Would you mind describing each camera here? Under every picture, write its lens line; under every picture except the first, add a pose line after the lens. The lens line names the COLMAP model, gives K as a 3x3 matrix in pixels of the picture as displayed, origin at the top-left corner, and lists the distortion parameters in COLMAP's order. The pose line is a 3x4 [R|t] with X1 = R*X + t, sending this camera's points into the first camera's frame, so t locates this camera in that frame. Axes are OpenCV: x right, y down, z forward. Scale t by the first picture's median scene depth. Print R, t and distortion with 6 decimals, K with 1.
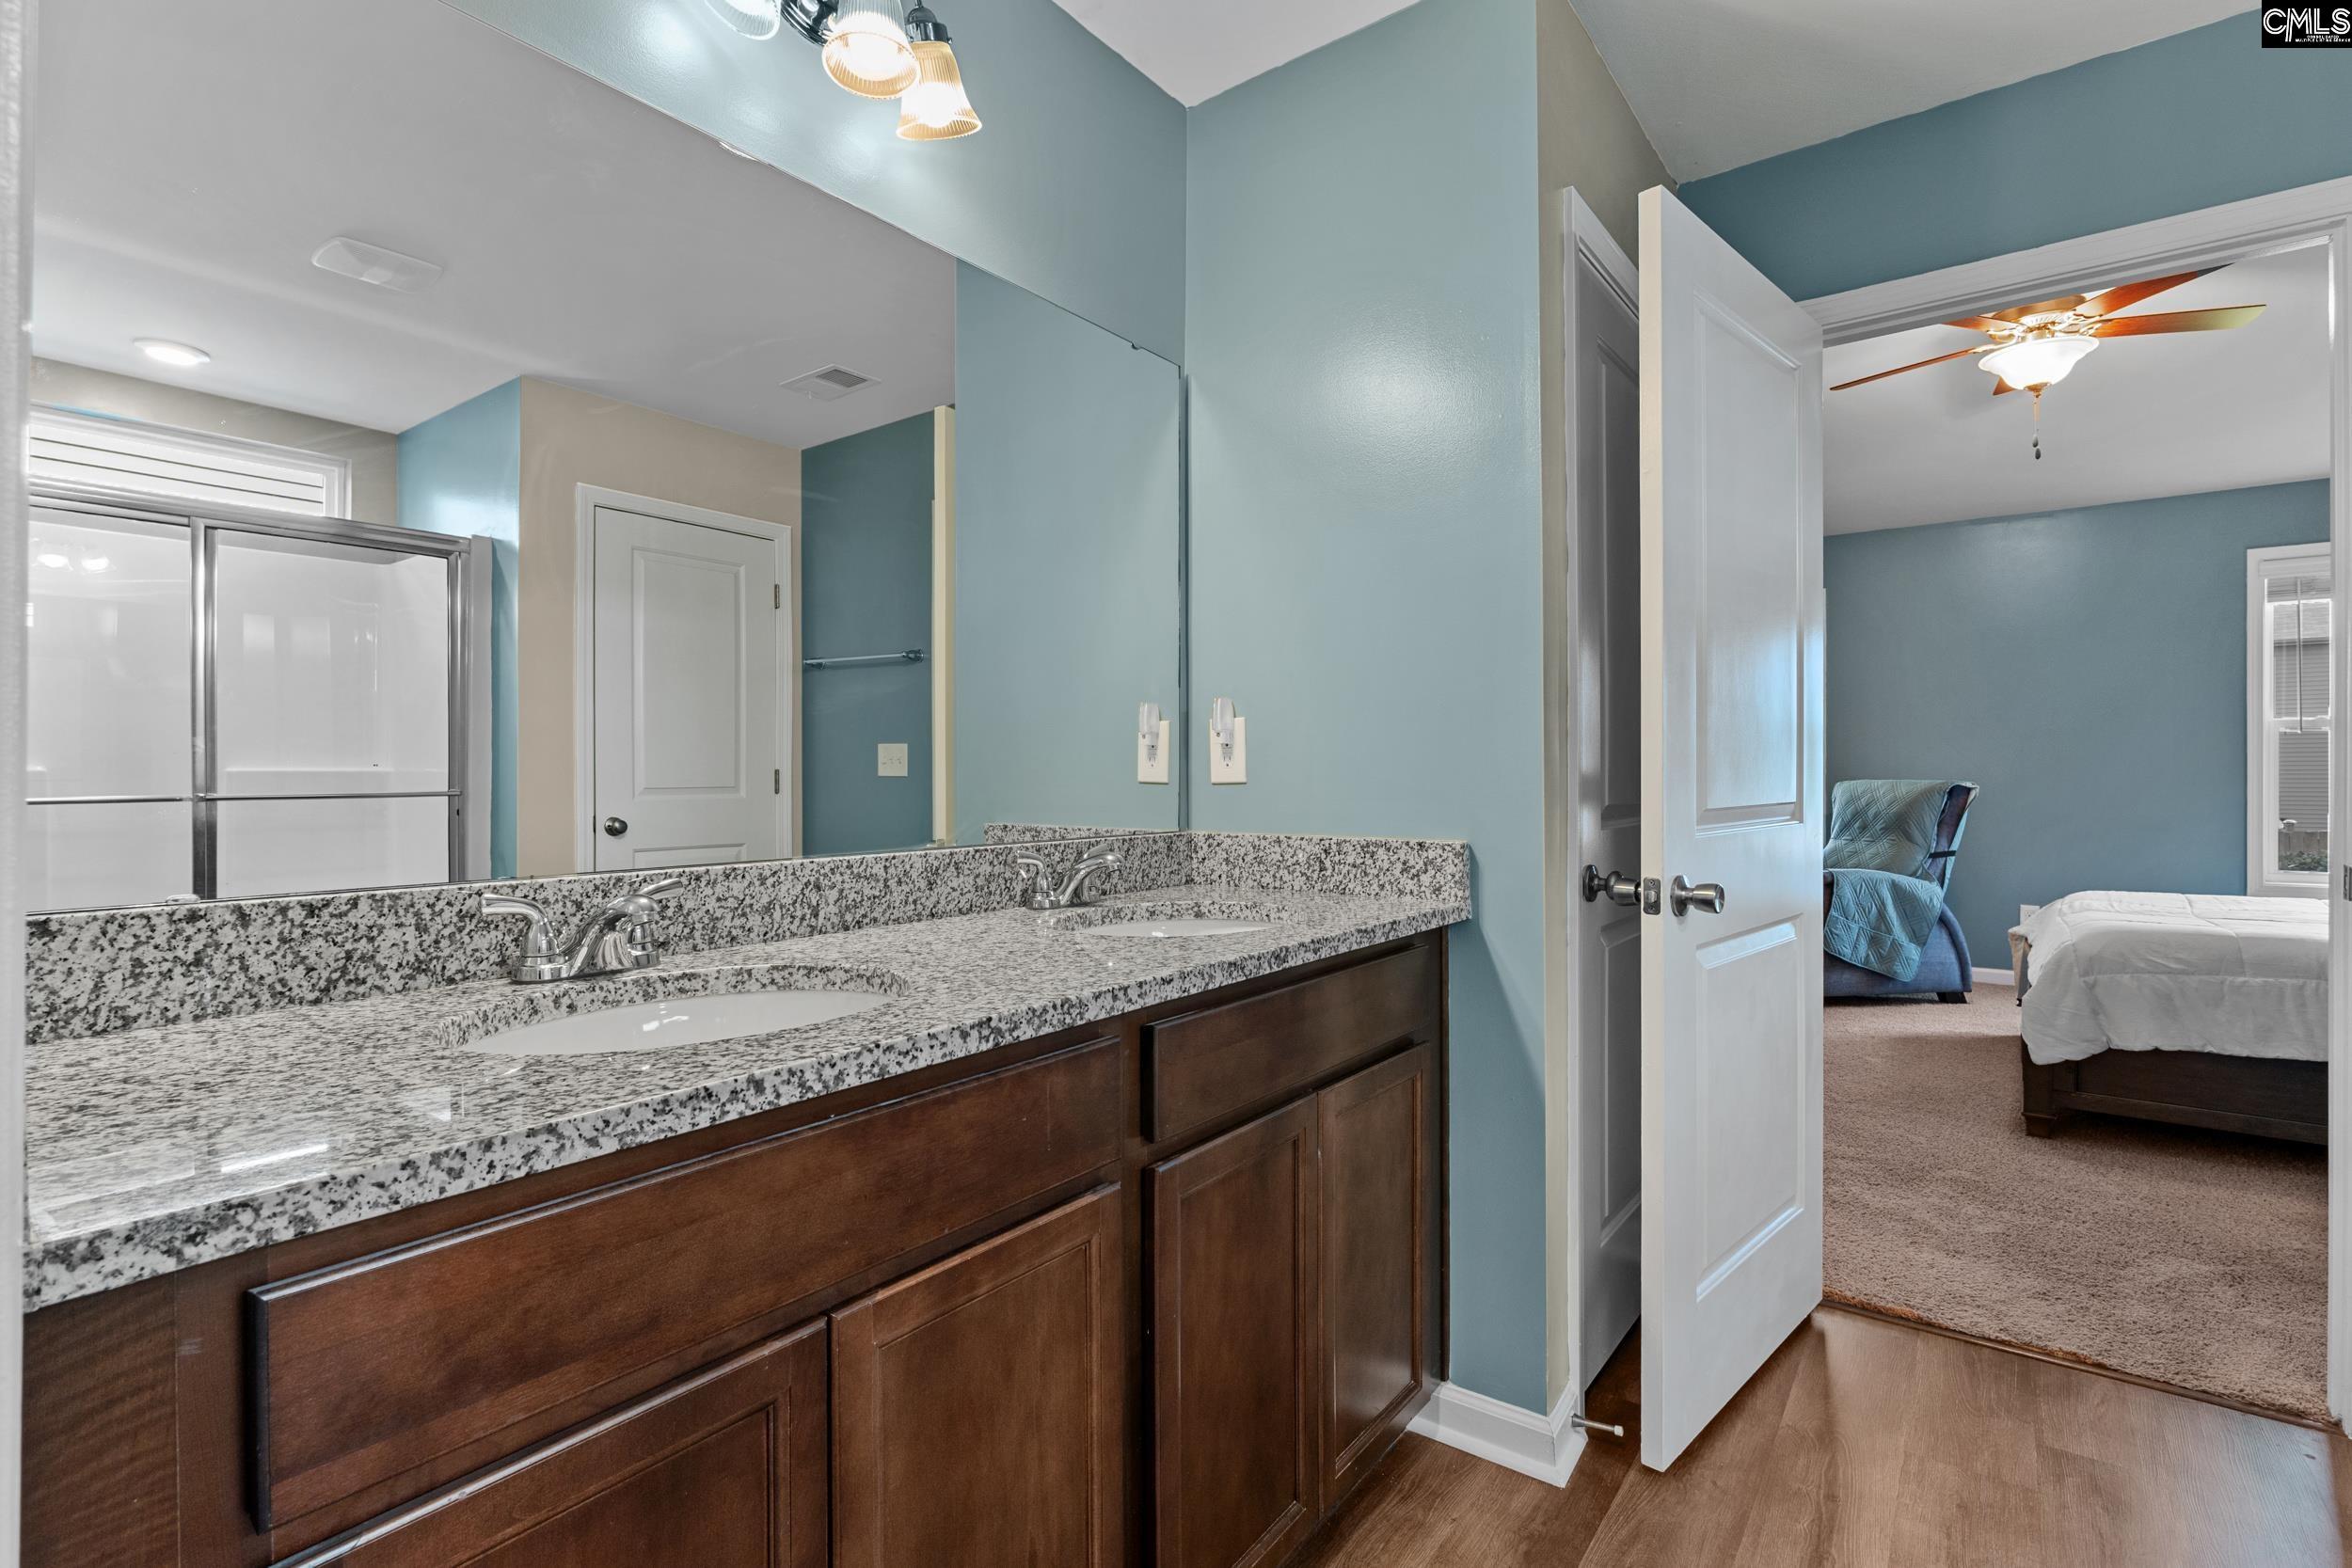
lens RADIAL K [[1080.7, 0, 1181.6], [0, 1080.7, 777.7], [0, 0, 1]] dist [0.002283, -0.000005]
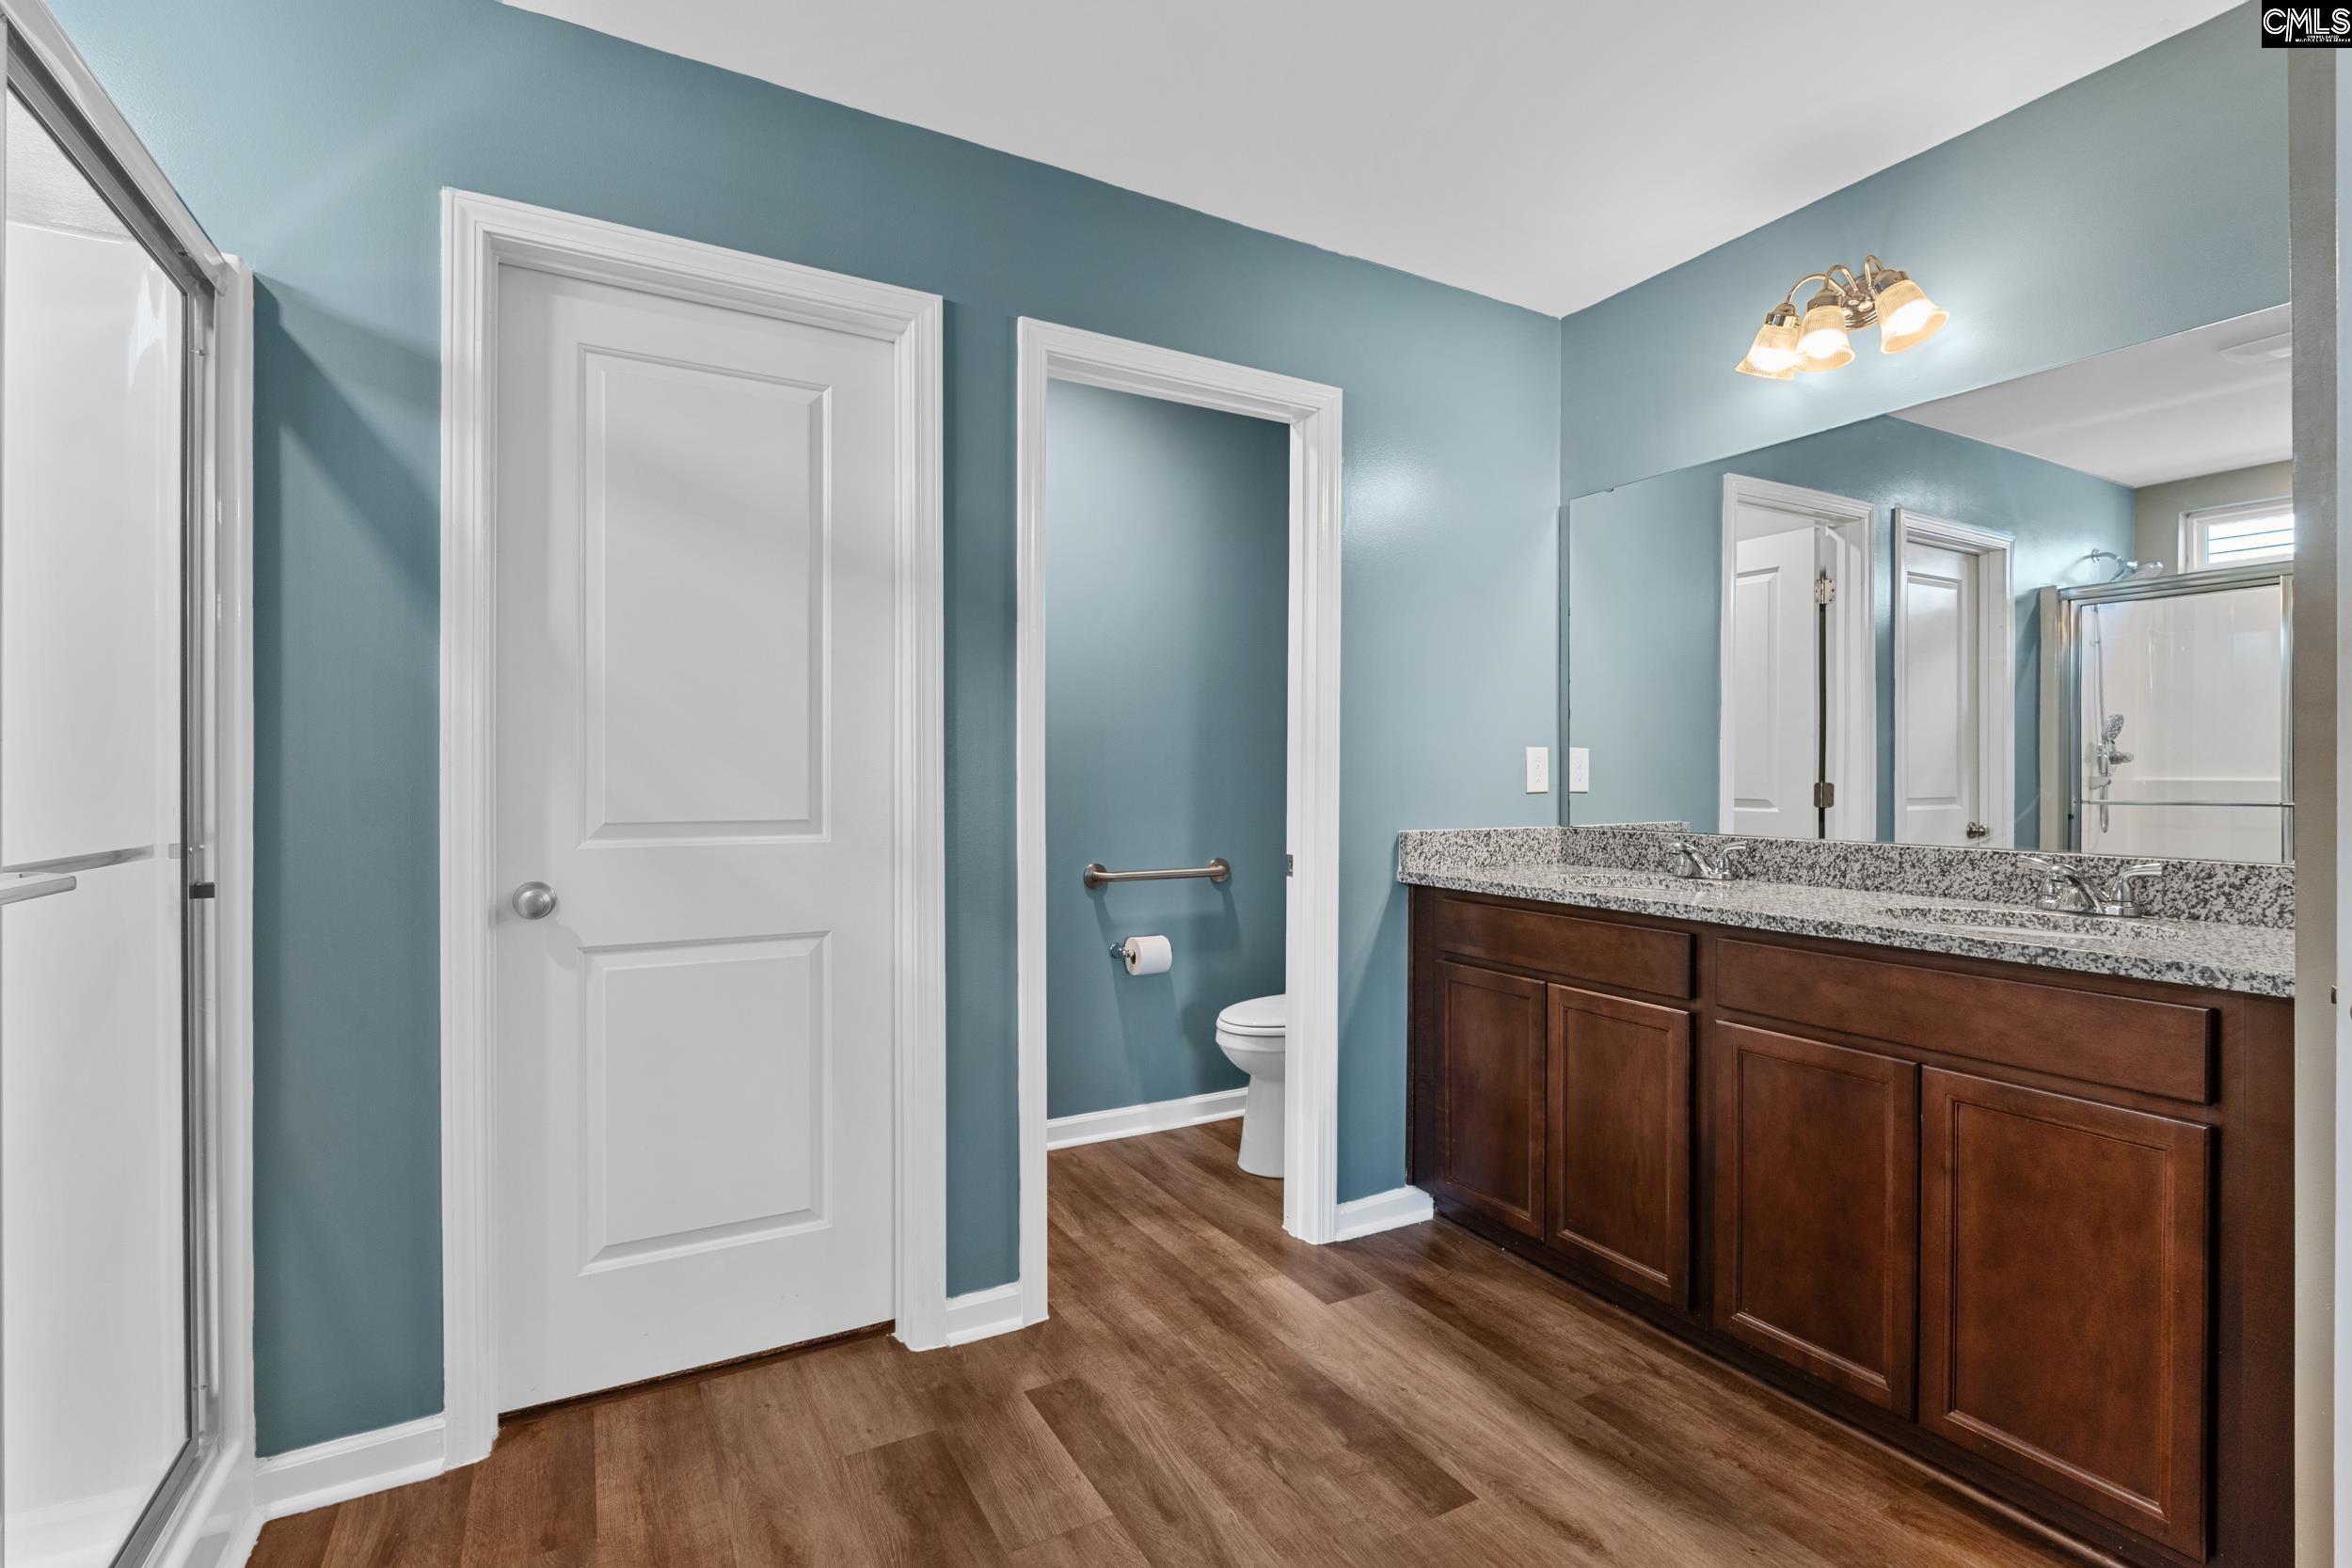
lens RADIAL K [[1080.7, 0, 1171.9], [0, 1080.7, 780.2], [0, 0, 1]] dist [0.002283, -0.000005]
pose [[-0.412724, 0.002054, -0.910854, 1.602014], [-0.006030, 0.999969, 0.004987, -0.018868], [0.910836, 0.007551, -0.412699, 0.782483]]
